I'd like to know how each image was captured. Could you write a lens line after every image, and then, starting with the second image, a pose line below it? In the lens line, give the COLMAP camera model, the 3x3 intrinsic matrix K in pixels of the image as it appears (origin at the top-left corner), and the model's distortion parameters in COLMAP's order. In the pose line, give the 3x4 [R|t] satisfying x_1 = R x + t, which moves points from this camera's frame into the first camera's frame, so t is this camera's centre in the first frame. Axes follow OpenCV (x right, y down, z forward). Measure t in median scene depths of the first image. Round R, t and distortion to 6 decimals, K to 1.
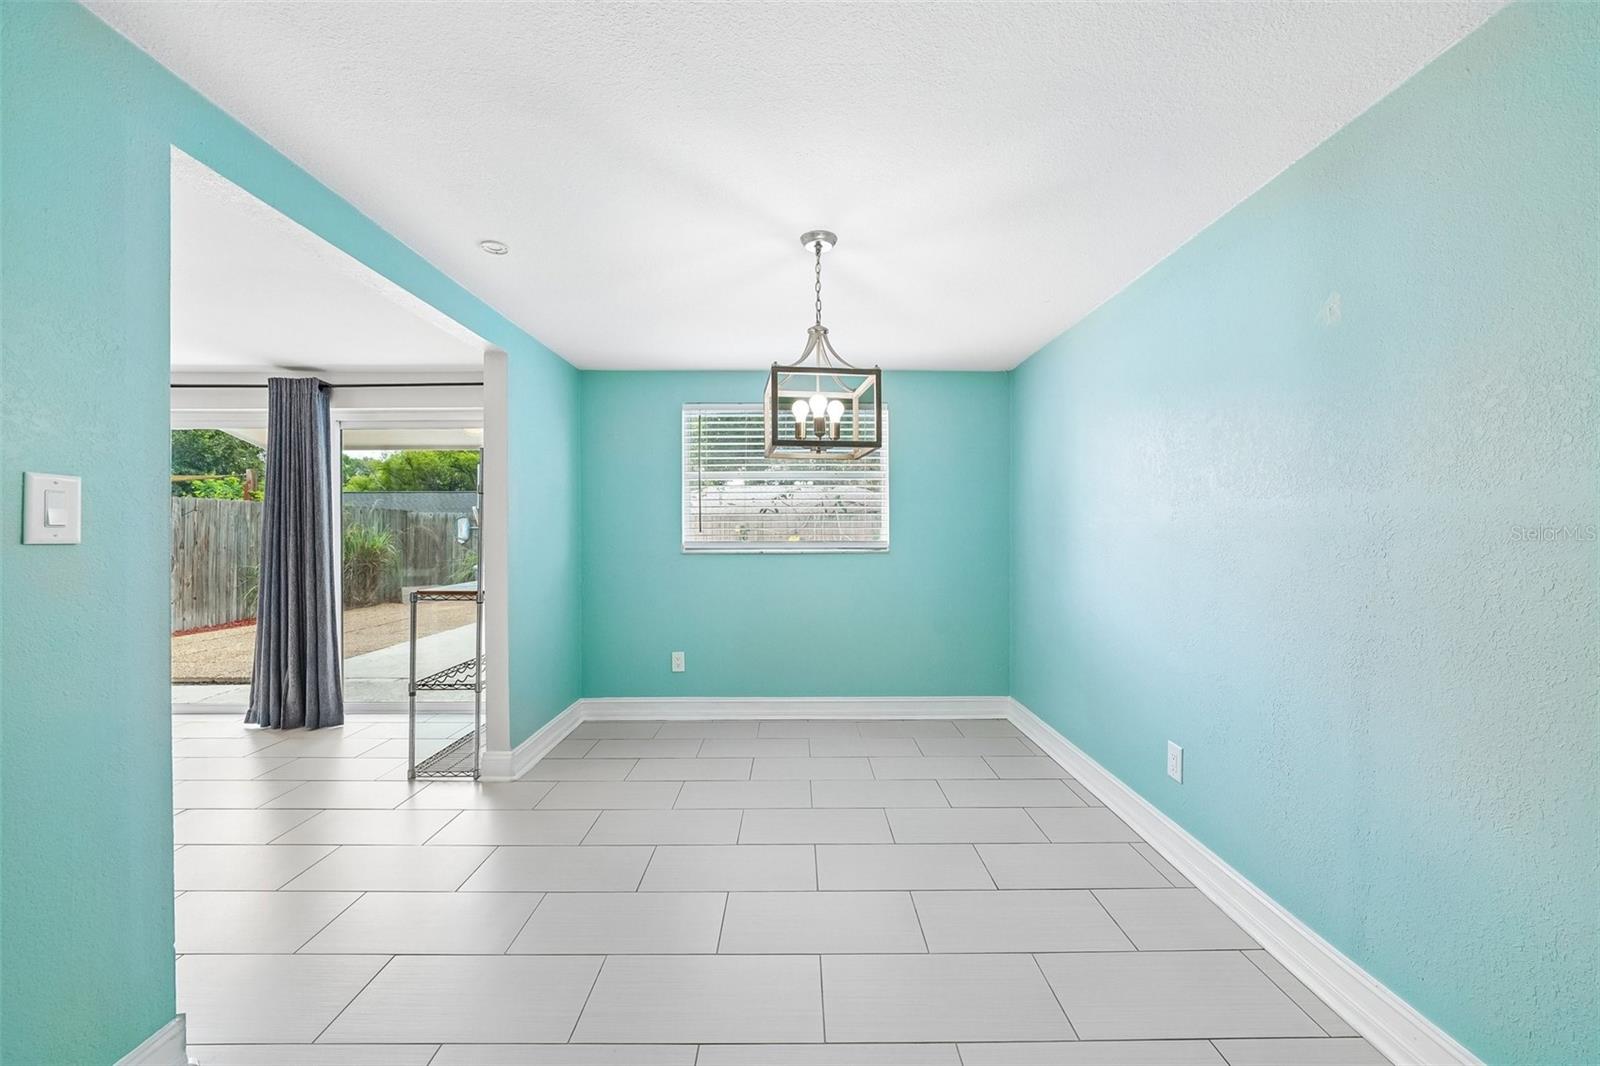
lens RADIAL K [[646.0, 0, 798.0], [0, 646.0, 530.2], [0, 0, 1]] dist [-0.001935, 0.000152]
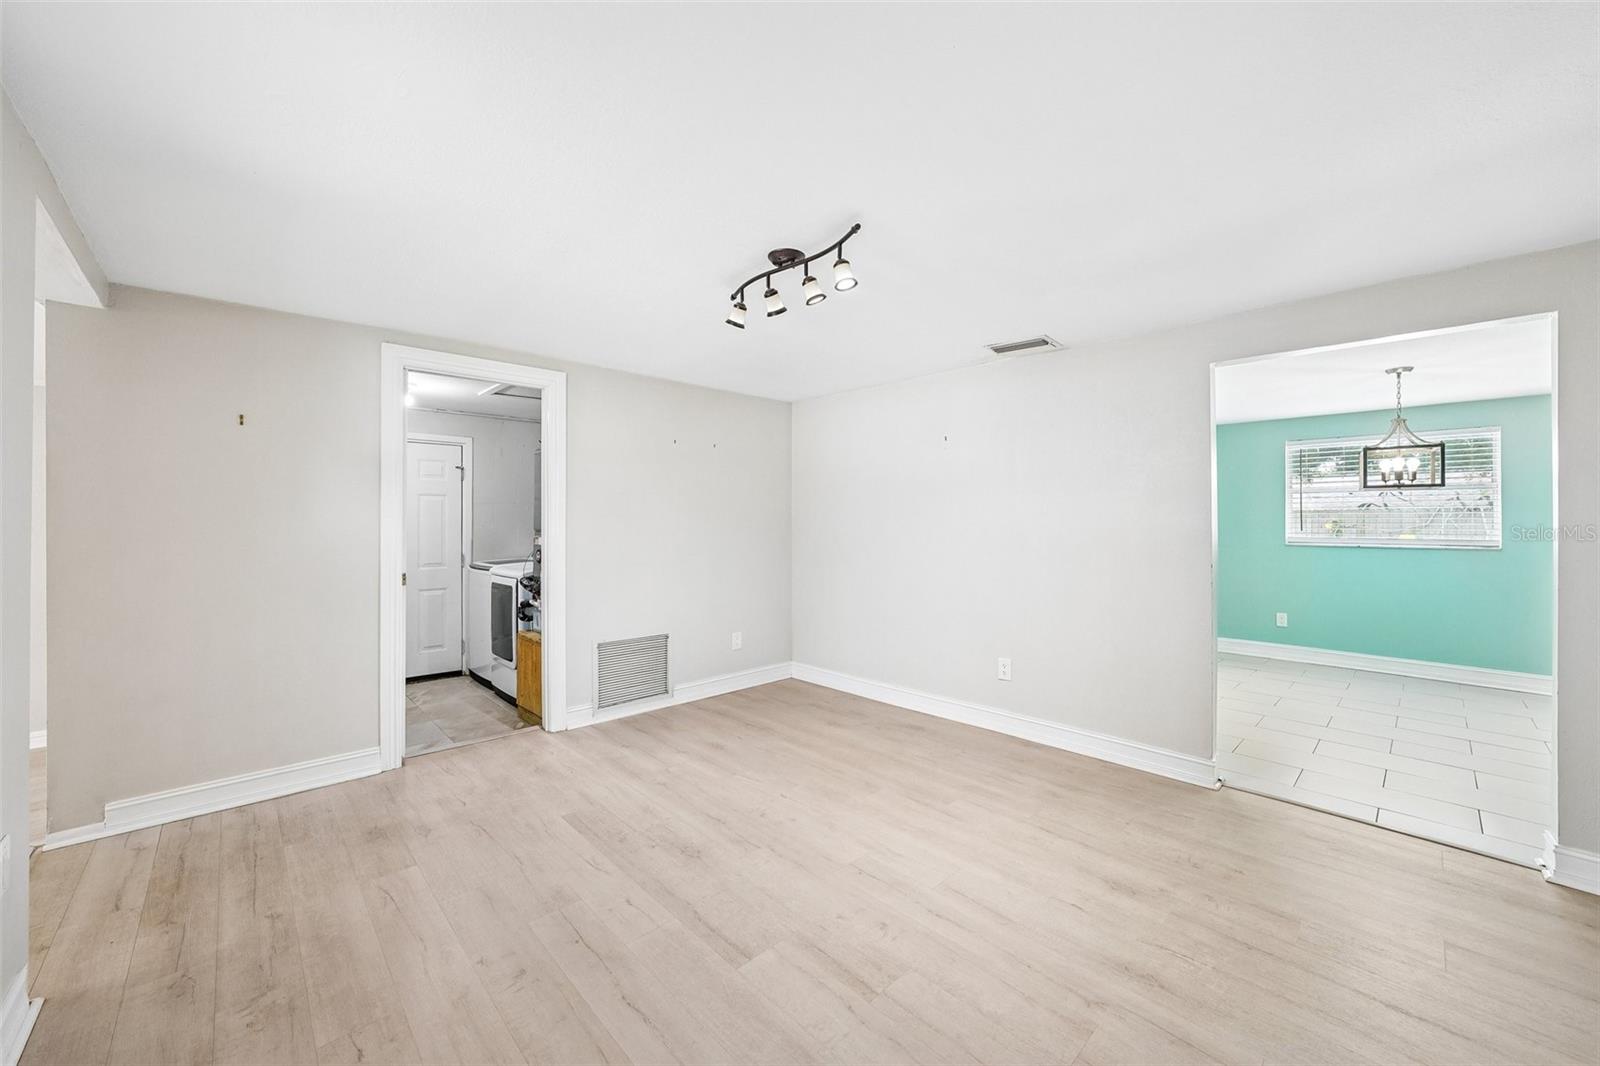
lens RADIAL K [[613.3, 0, 805.0], [0, 613.3, 521.9], [0, 0, 1]] dist [-0.006795, 0.000137]
pose [[0.697291, 0.003908, -0.716778, 0.056781], [-0.005849, 0.999983, -0.000238, -0.011303], [0.716764, 0.004358, 0.697302, -0.810527]]
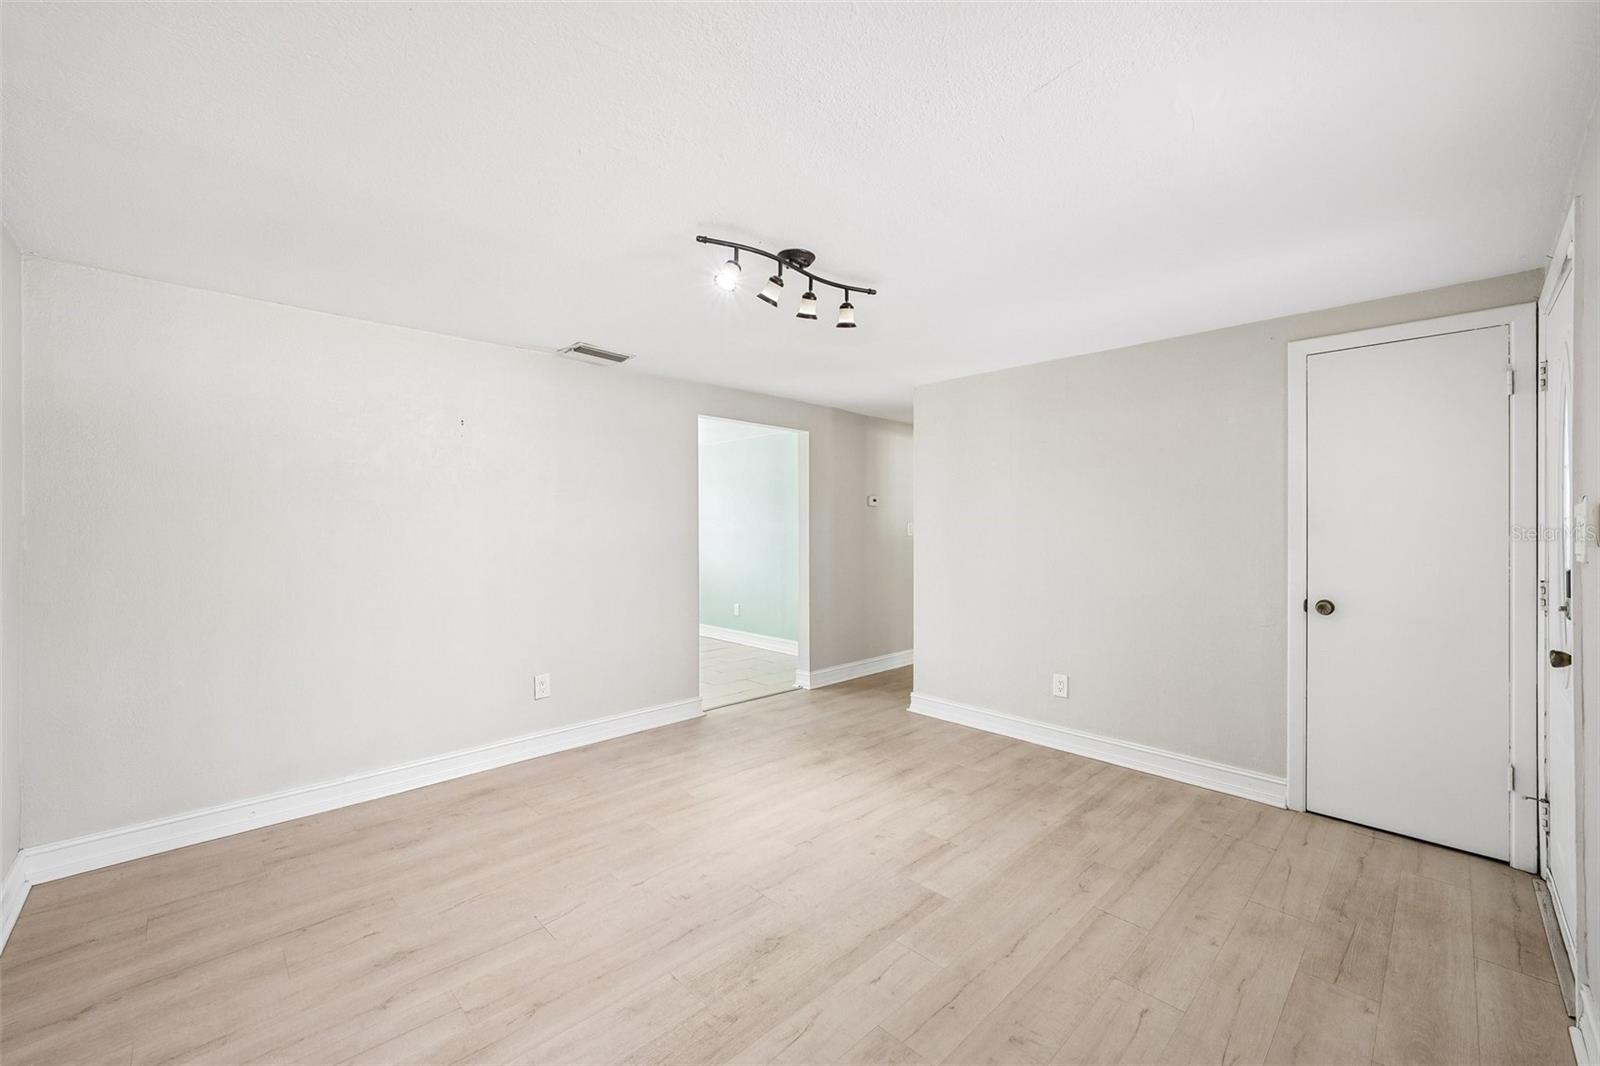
lens RADIAL K [[646.0, 0, 798.0], [0, 646.0, 530.2], [0, 0, 1]] dist [-0.001935, 0.000152]
pose [[0.708644, 0.000559, 0.705566, -0.800497], [-0.001625, 0.999998, 0.000840, -0.011303], [-0.705565, -0.001742, 0.708644, -0.843771]]
